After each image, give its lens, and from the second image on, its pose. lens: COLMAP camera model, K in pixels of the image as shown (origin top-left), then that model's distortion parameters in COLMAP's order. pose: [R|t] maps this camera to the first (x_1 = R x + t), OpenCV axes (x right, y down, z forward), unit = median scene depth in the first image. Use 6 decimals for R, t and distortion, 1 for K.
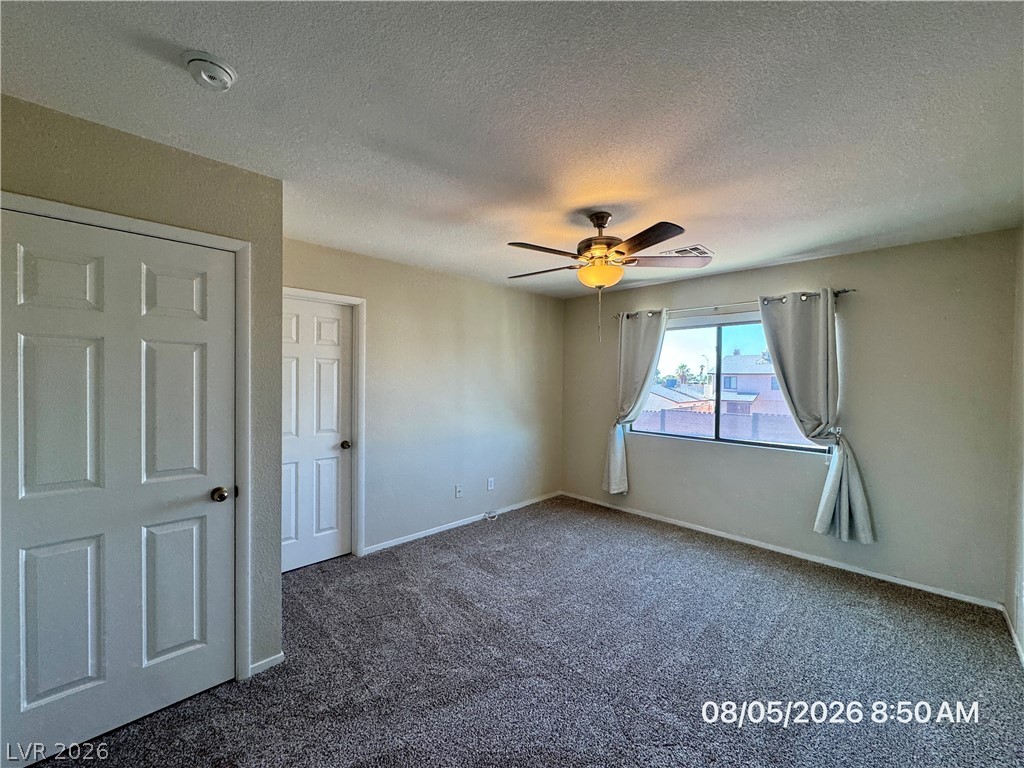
lens RADIAL K [[409.5, 0, 510.4], [0, 409.5, 385.0], [0, 0, 1]] dist [-0.000600, 0.000058]
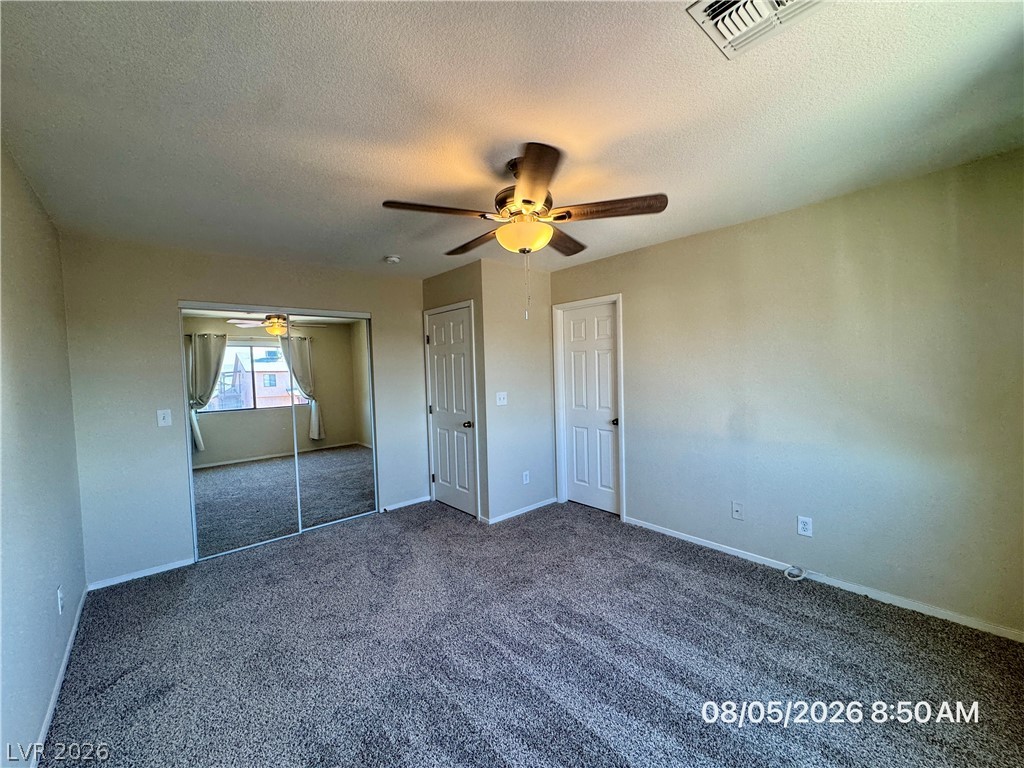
lens RADIAL K [[409.5, 0, 510.4], [0, 409.5, 385.0], [0, 0, 1]] dist [-0.000600, 0.000058]
pose [[-0.056059, 0.037031, -0.997741, 0.797356], [0.010986, 0.999274, 0.036471, -0.005783], [0.998367, -0.008917, -0.056425, 0.778798]]
